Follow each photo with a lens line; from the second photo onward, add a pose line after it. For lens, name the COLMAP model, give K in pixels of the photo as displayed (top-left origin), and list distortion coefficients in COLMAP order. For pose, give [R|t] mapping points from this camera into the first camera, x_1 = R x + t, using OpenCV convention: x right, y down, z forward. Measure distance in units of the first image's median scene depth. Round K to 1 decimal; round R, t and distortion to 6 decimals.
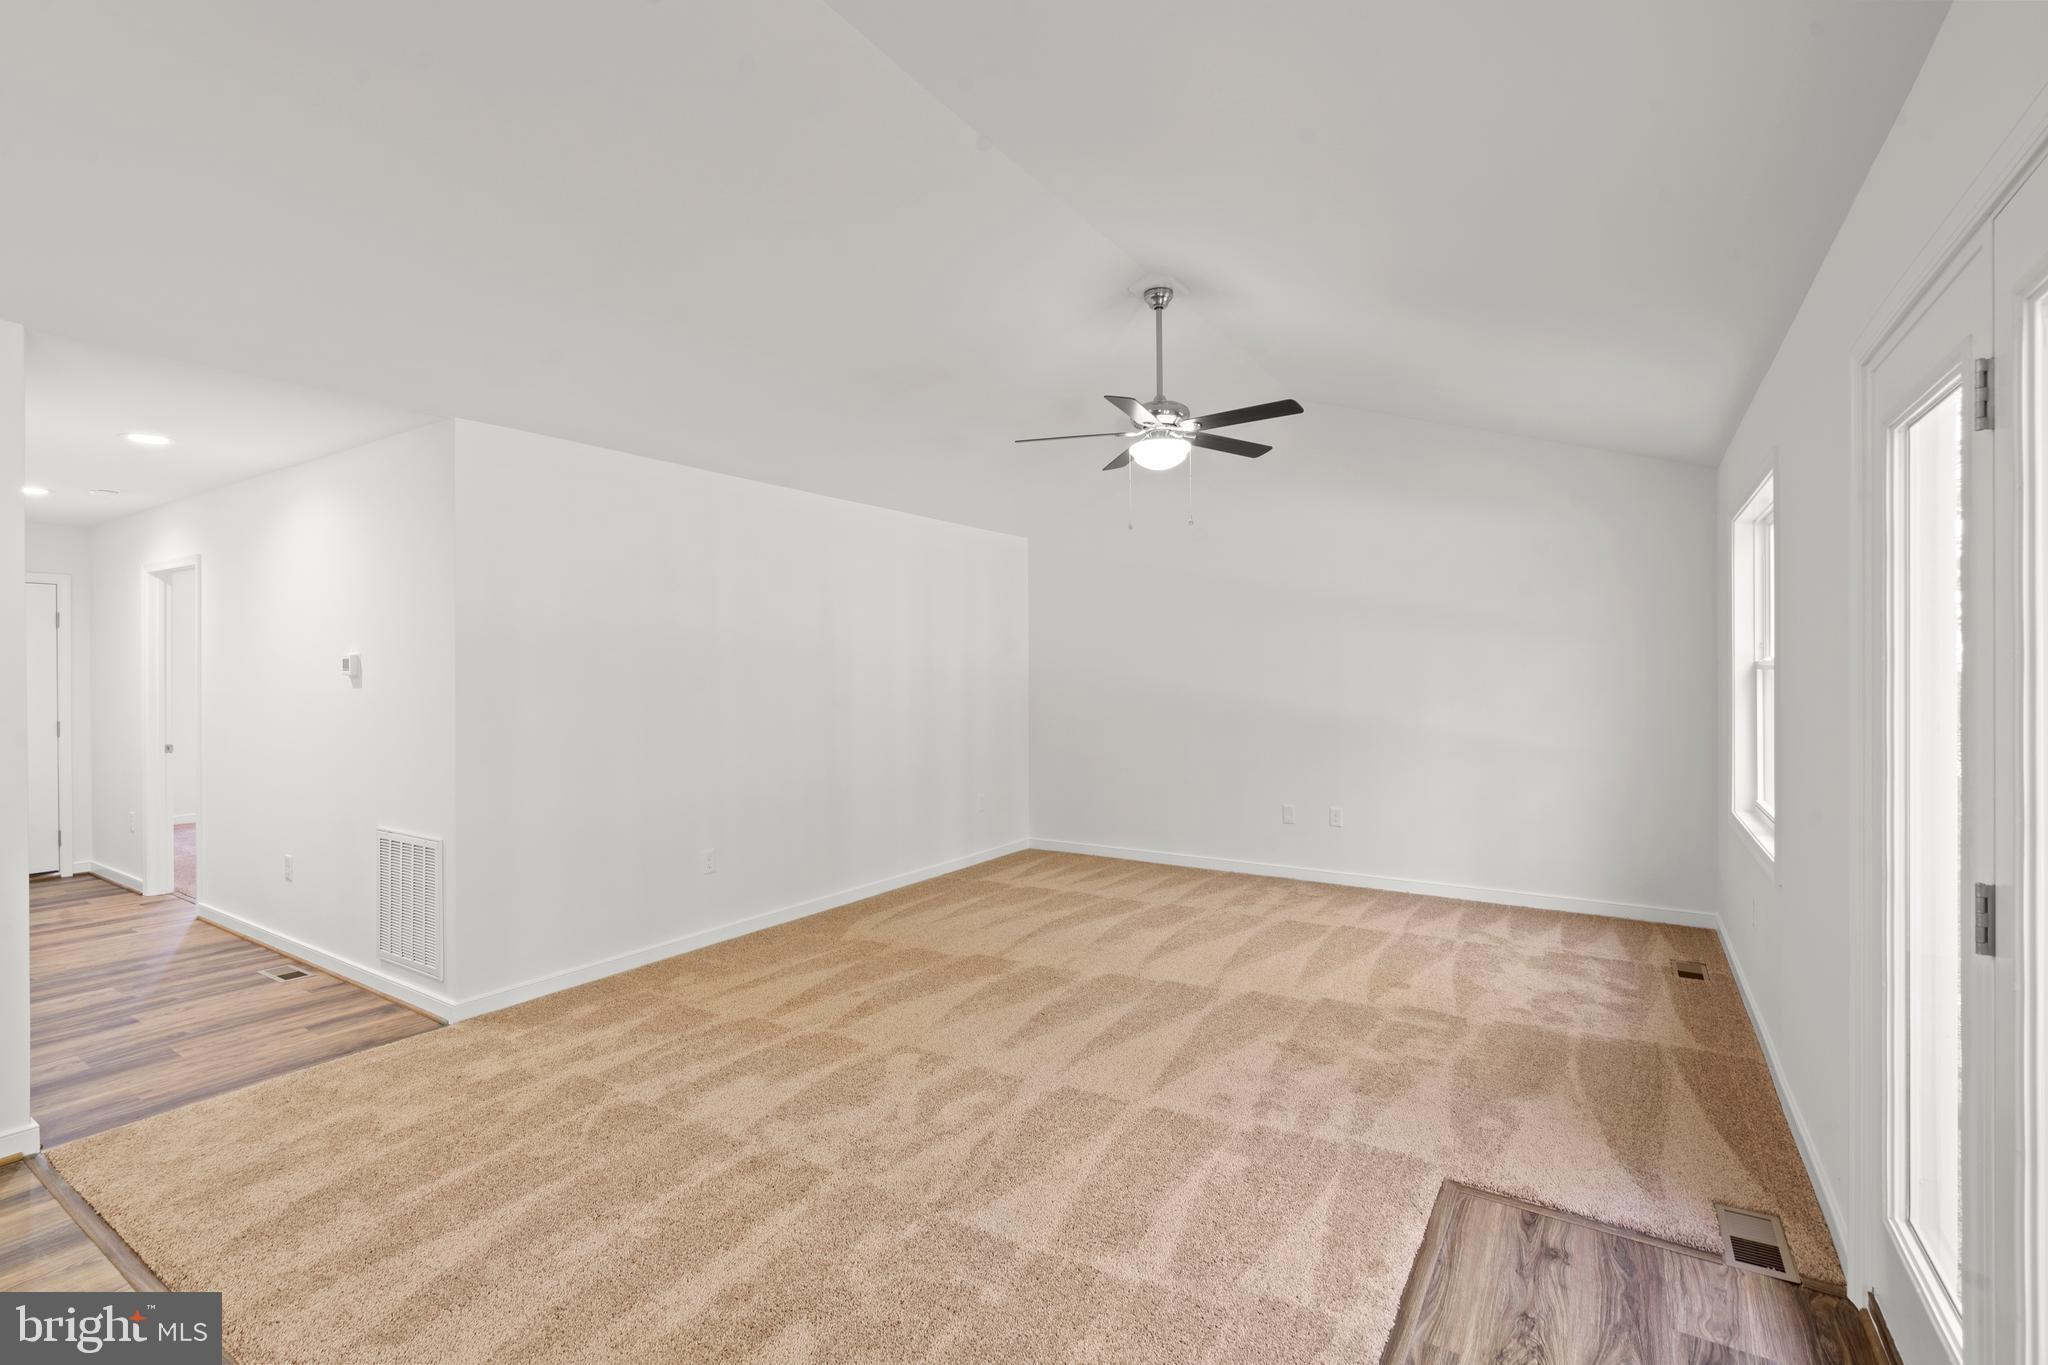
lens RADIAL K [[932.6, 0, 1001.4], [0, 932.6, 675.8], [0, 0, 1]] dist [-0.000773, 0.000301]
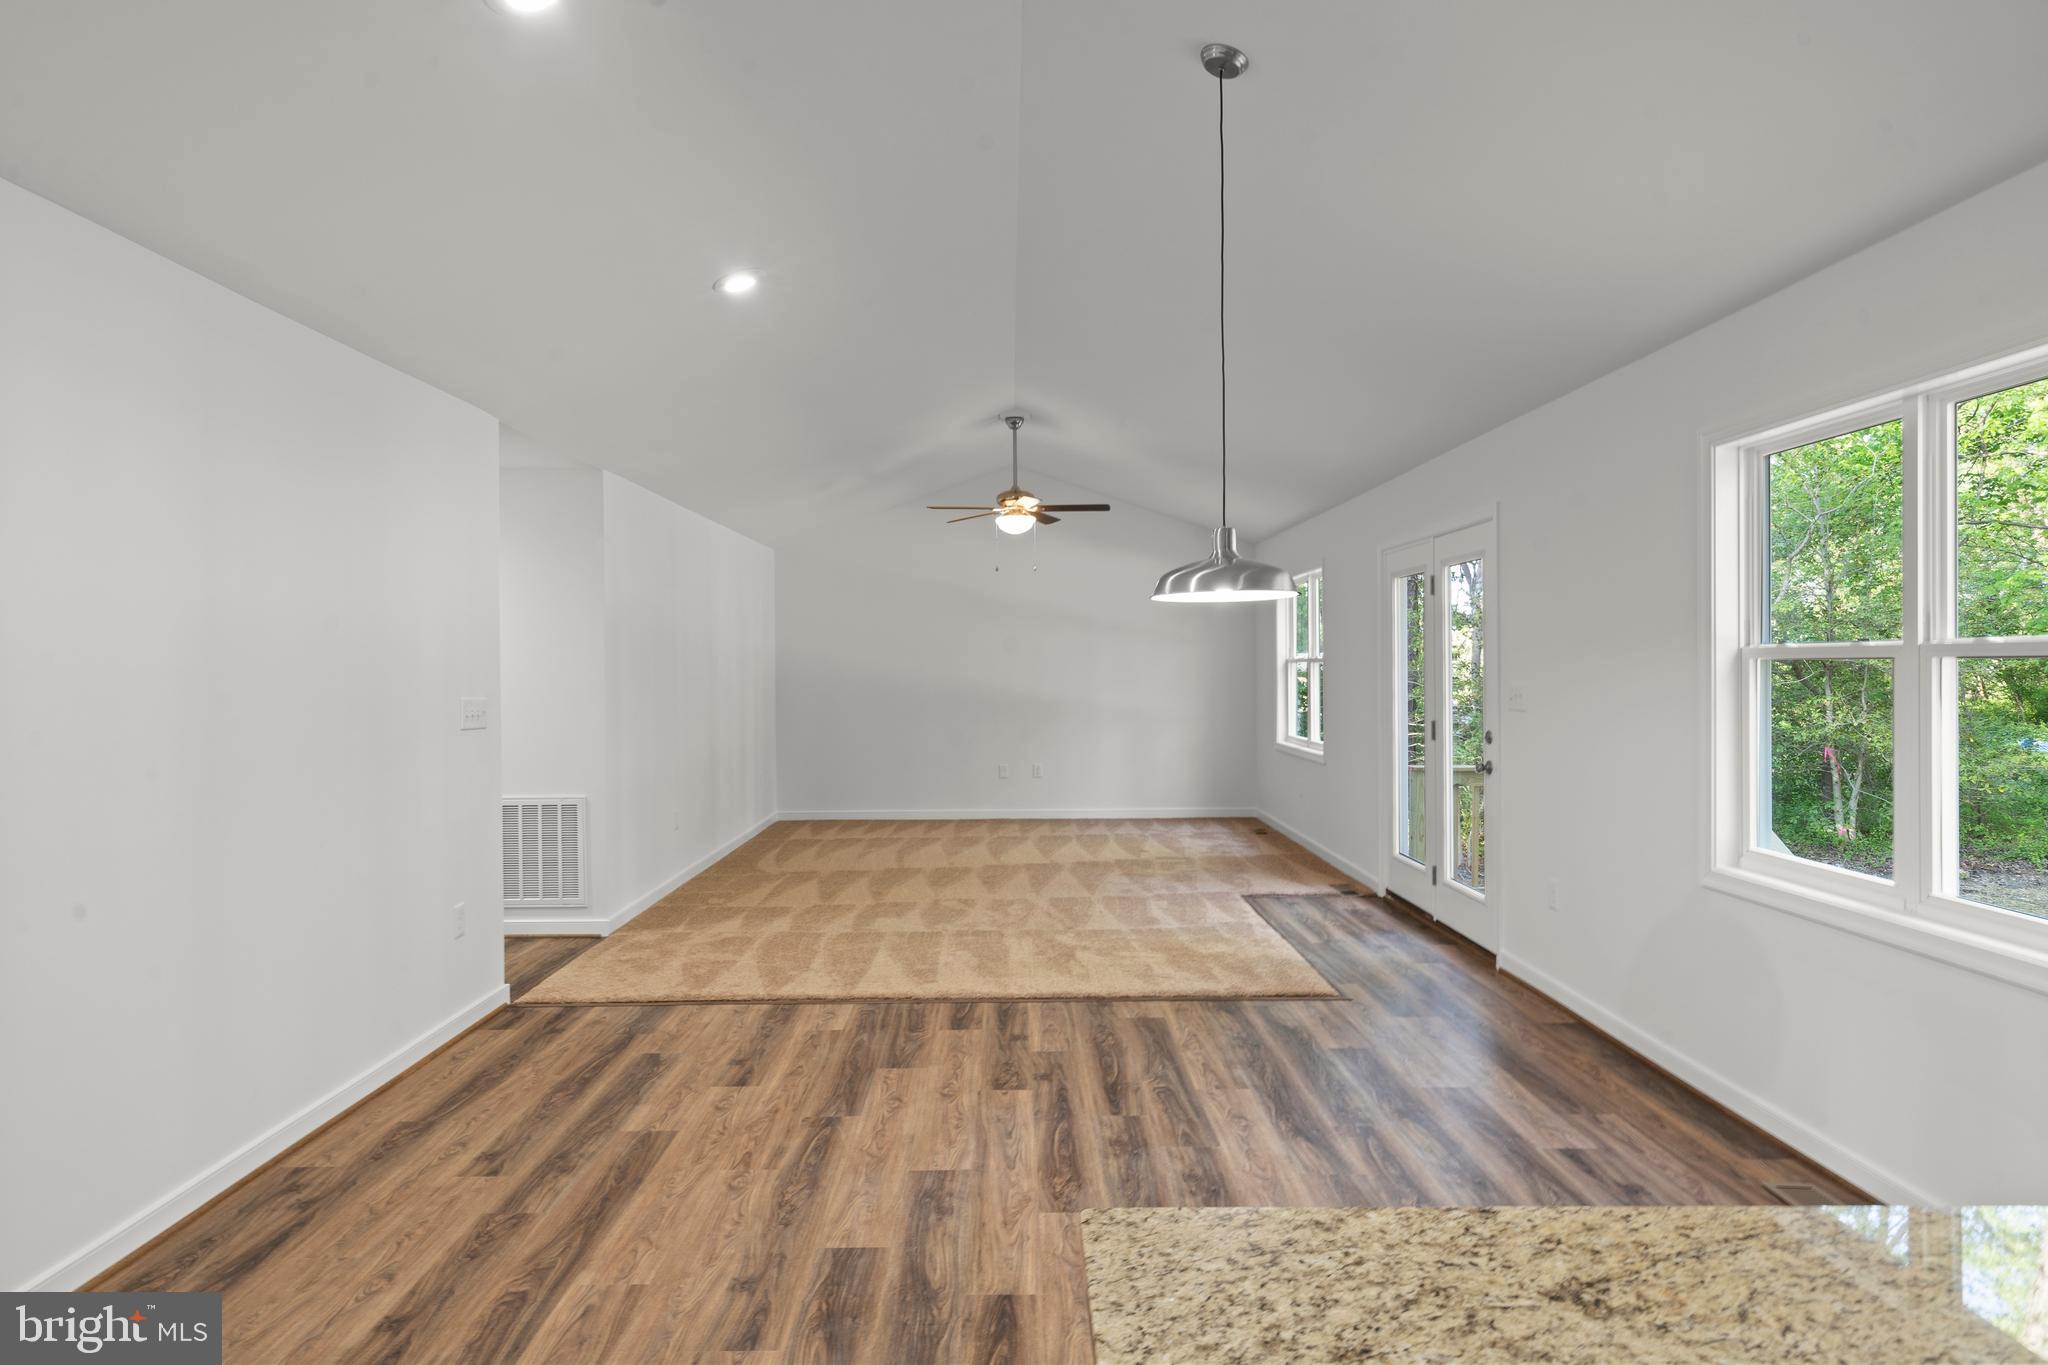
lens RADIAL K [[1140.7, 0, 1033.1], [0, 1140.7, 666.5], [0, 0, 1]] dist [0.021240, 0.000077]
pose [[0.824264, -0.003258, 0.566197, -0.910378], [0.007940, 0.999952, -0.005804, 0.010761], [-0.566151, 0.009280, 0.824250, -0.591065]]
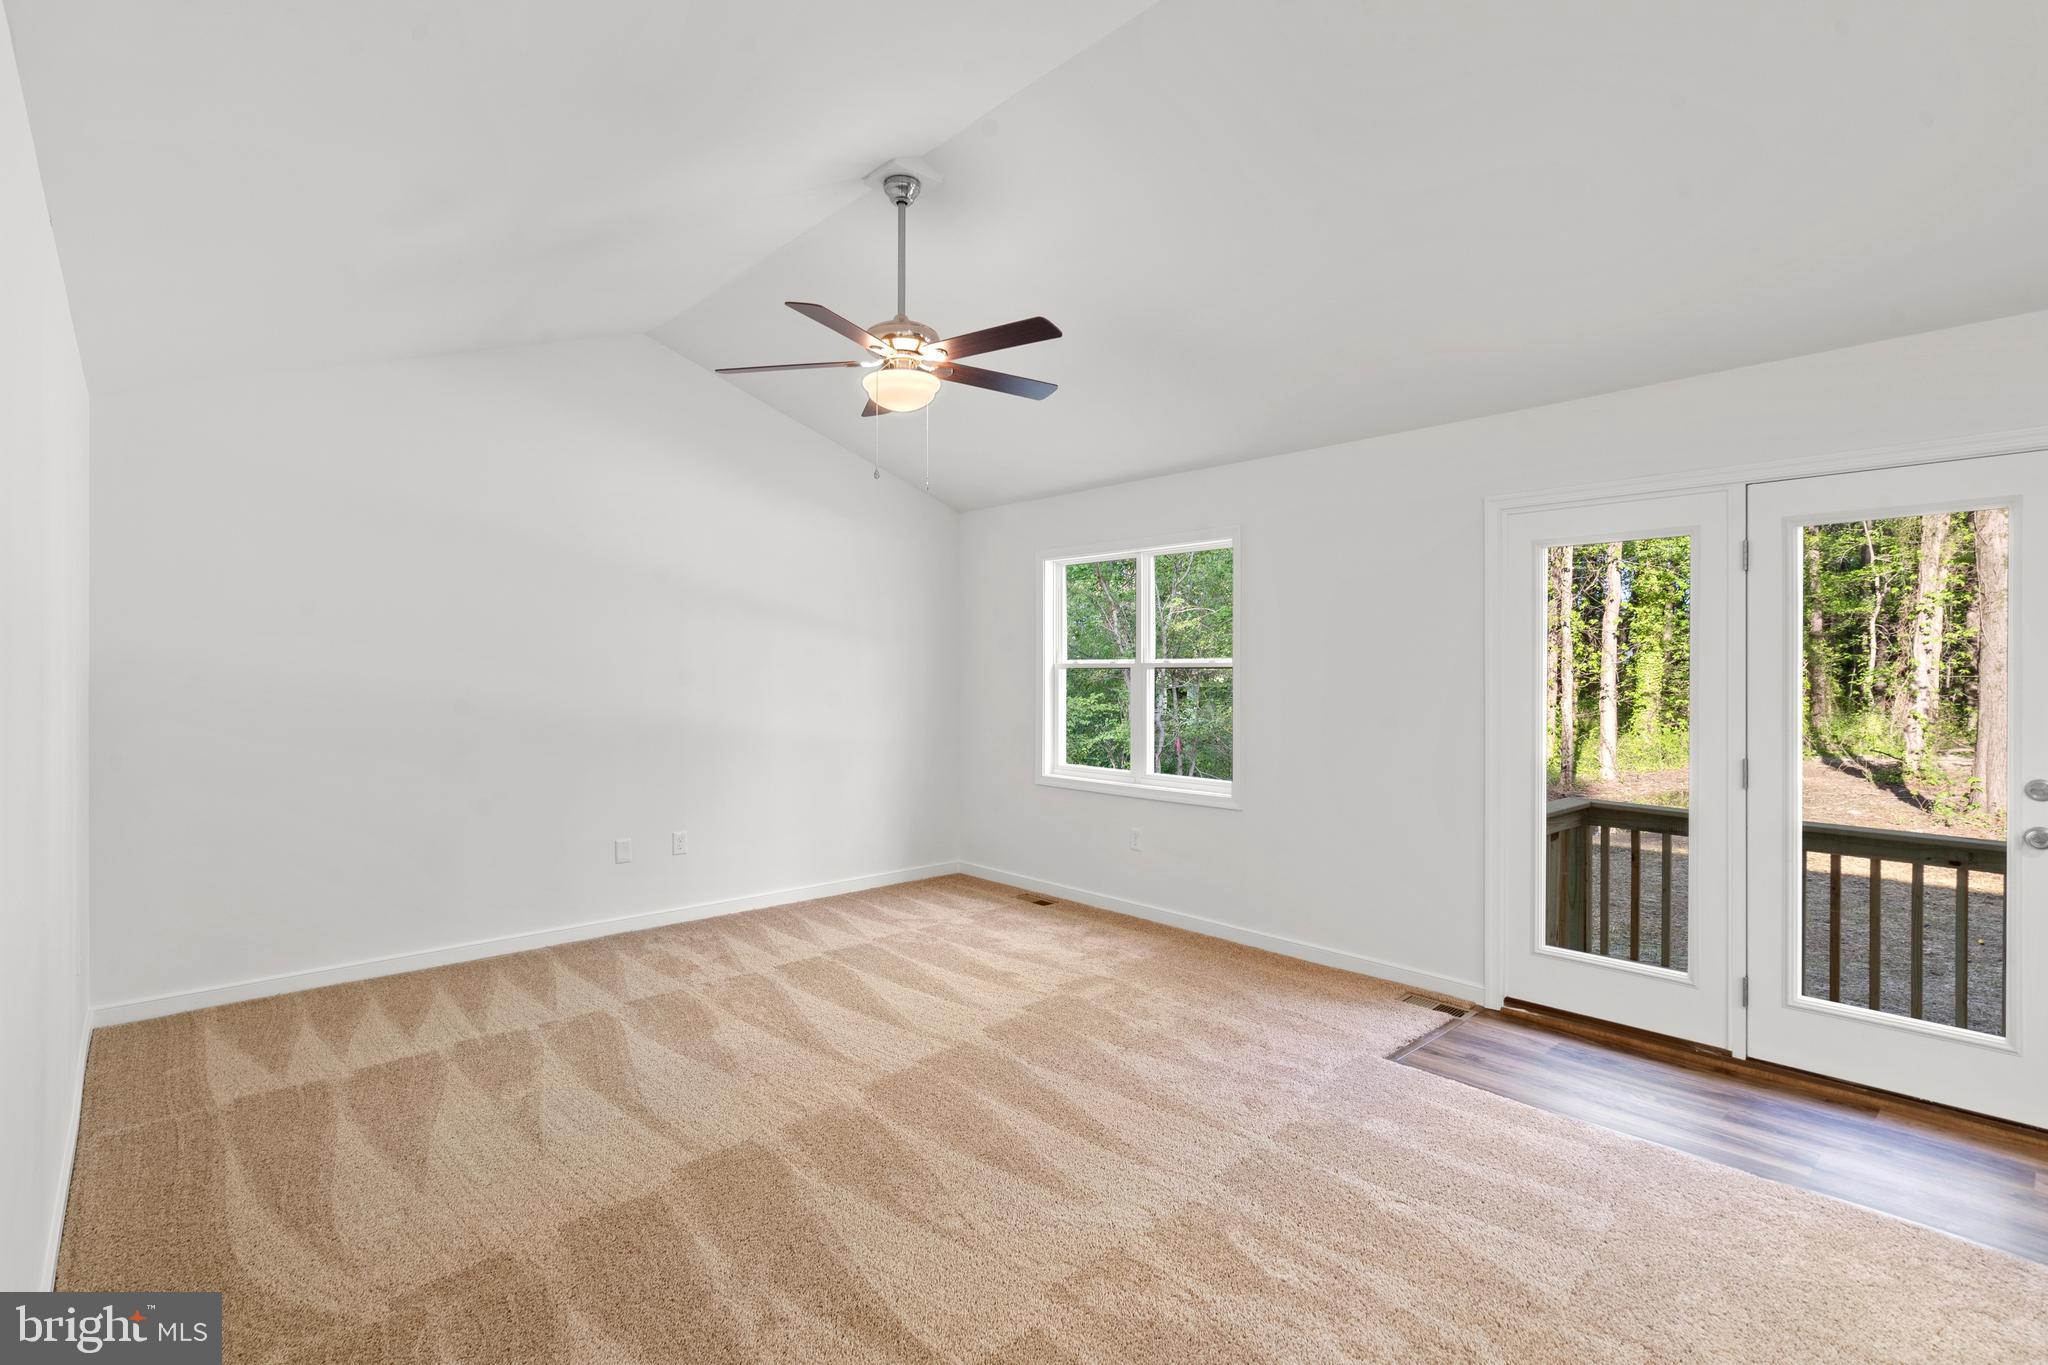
lens RADIAL K [[952.3, 0, 1024.0], [0, 952.3, 682.5], [0, 0, 1]] dist [-0.003608, -0.000085]
pose [[0.250246, -0.007254, 0.968155, -0.591035], [0.002672, 0.999973, 0.006802, 0.002754], [-0.968179, 0.000885, 0.250259, 0.732228]]
